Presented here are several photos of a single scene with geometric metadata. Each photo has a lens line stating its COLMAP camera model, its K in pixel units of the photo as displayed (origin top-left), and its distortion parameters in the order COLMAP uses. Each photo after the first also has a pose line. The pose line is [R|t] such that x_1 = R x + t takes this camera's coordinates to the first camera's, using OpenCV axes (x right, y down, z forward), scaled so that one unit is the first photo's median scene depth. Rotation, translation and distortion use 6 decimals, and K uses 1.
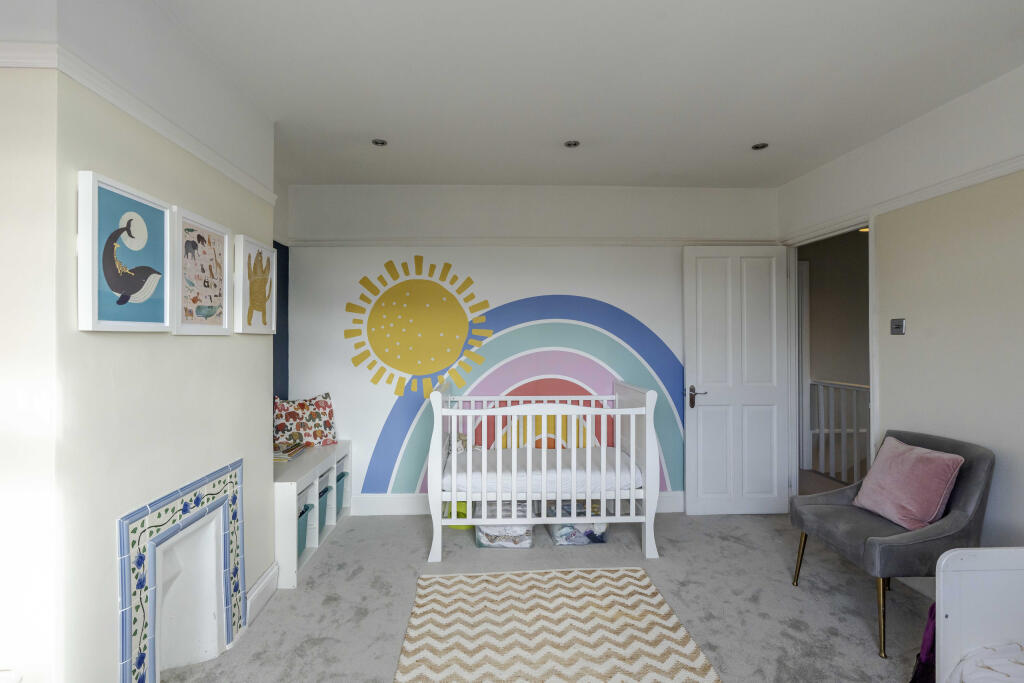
lens RADIAL K [[462.8, 0, 506.7], [0, 462.8, 340.2], [0, 0, 1]] dist [-0.005669, 0.001069]
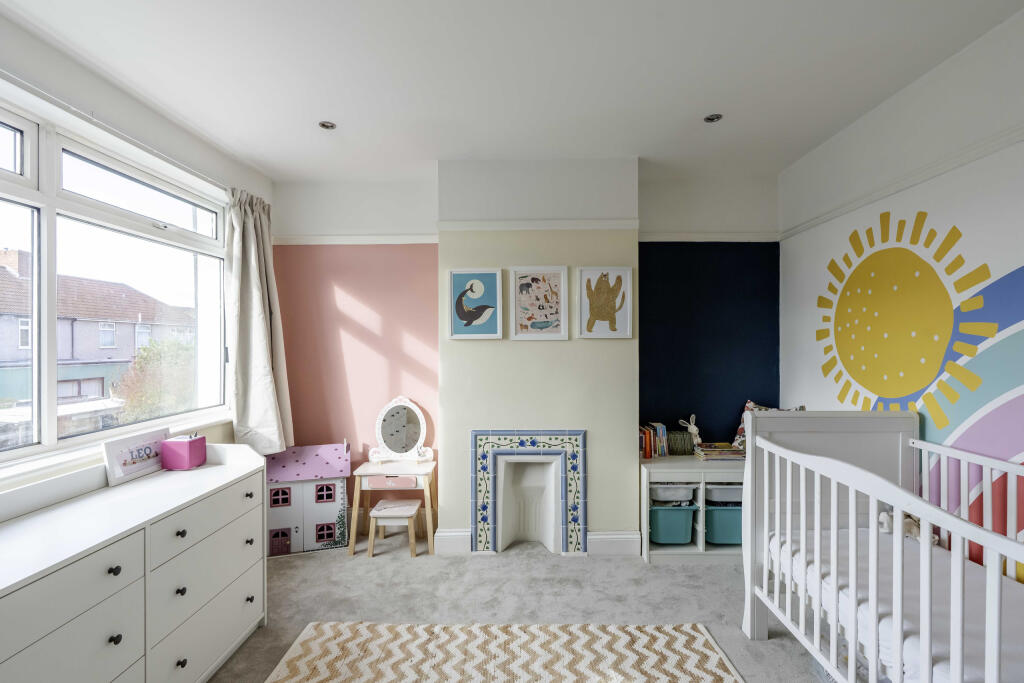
lens RADIAL K [[481.7, 0, 507.6], [0, 481.7, 347.8], [0, 0, 1]] dist [-0.003612, 0.000876]
pose [[-0.064510, 0.010958, -0.997857, 0.817633], [0.000553, 0.999940, 0.010945, -0.002422], [0.997917, 0.000154, -0.064512, 0.822366]]
